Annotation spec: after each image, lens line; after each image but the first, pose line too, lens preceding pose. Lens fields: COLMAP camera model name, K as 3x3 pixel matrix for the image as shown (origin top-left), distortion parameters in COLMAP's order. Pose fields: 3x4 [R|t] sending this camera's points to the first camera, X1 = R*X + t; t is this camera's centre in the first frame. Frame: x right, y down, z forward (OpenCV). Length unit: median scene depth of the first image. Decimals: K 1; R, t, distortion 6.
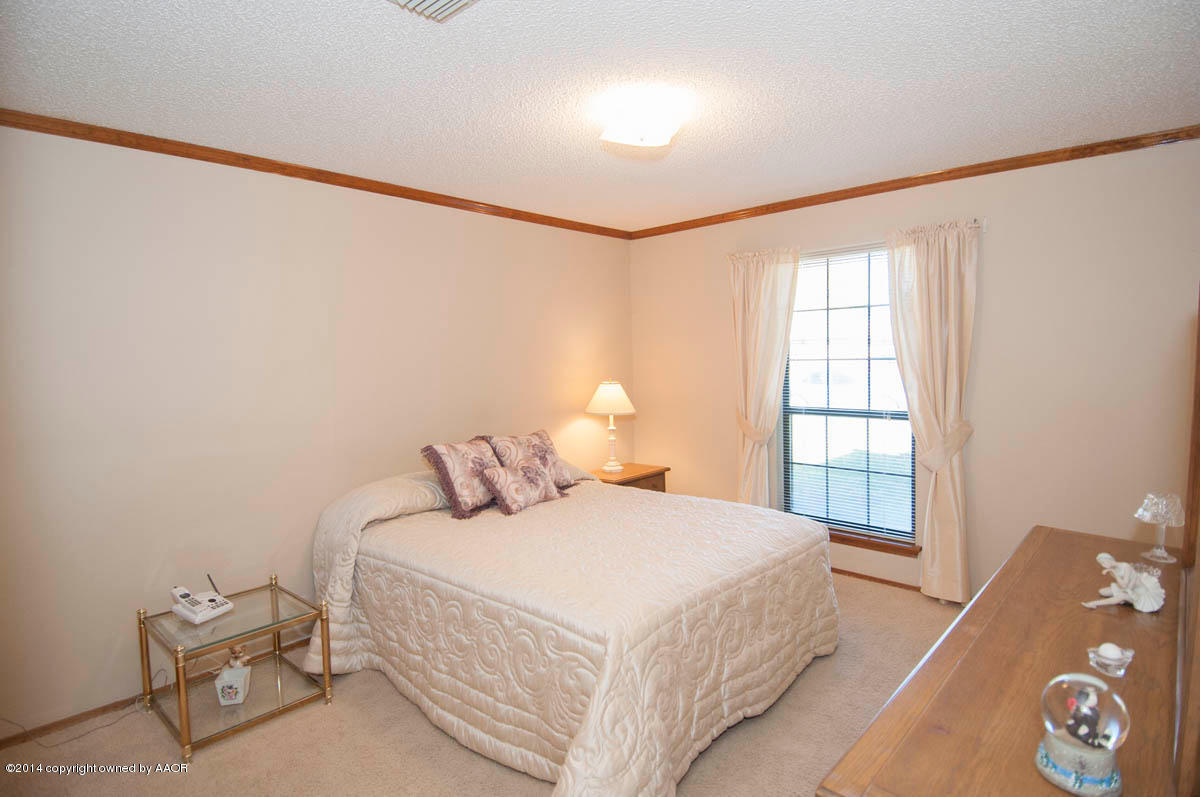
lens RADIAL K [[630.2, 0, 601.6], [0, 630.2, 390.4], [0, 0, 1]] dist [0.044792, -0.050103]
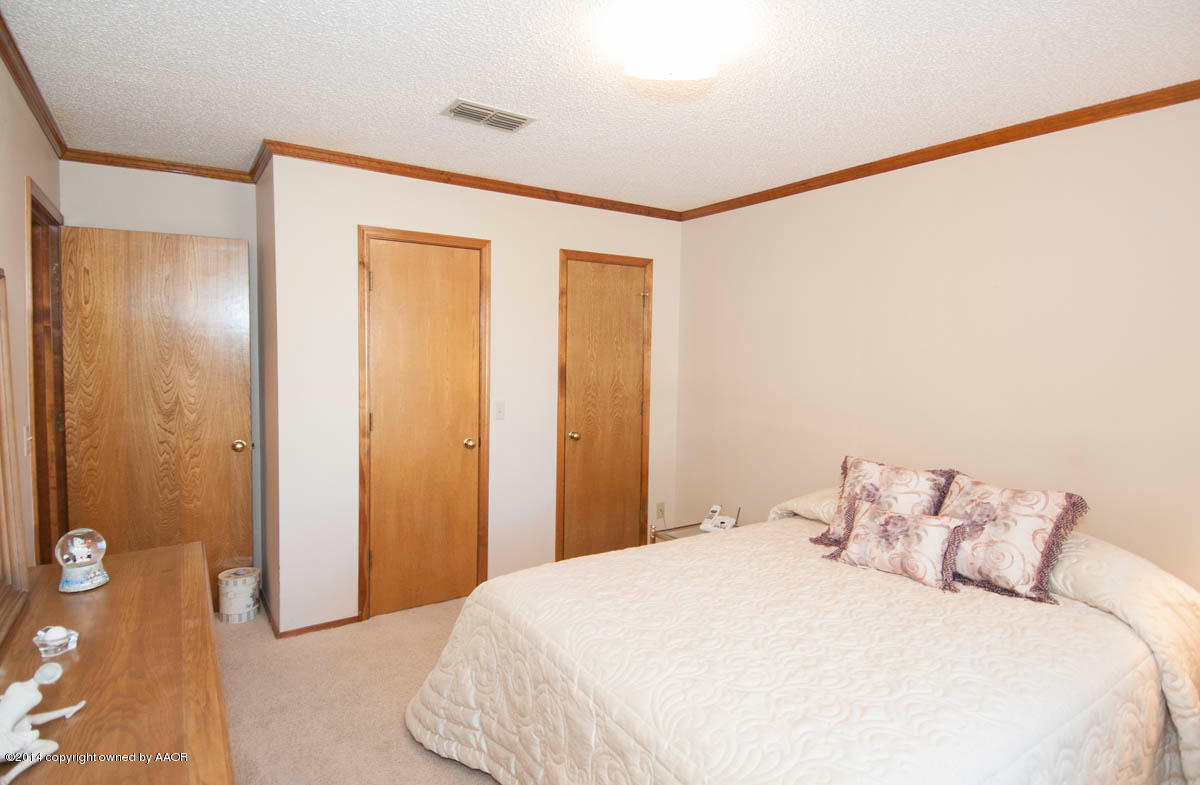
lens RADIAL K [[636.8, 0, 606.4], [0, 636.8, 382.0], [0, 0, 1]] dist [0.050214, -0.056484]
pose [[-0.239653, 0.074167, -0.968022, 0.665996], [-0.064782, 0.993634, 0.092167, -0.075247], [0.968695, 0.084799, -0.233322, 0.883404]]
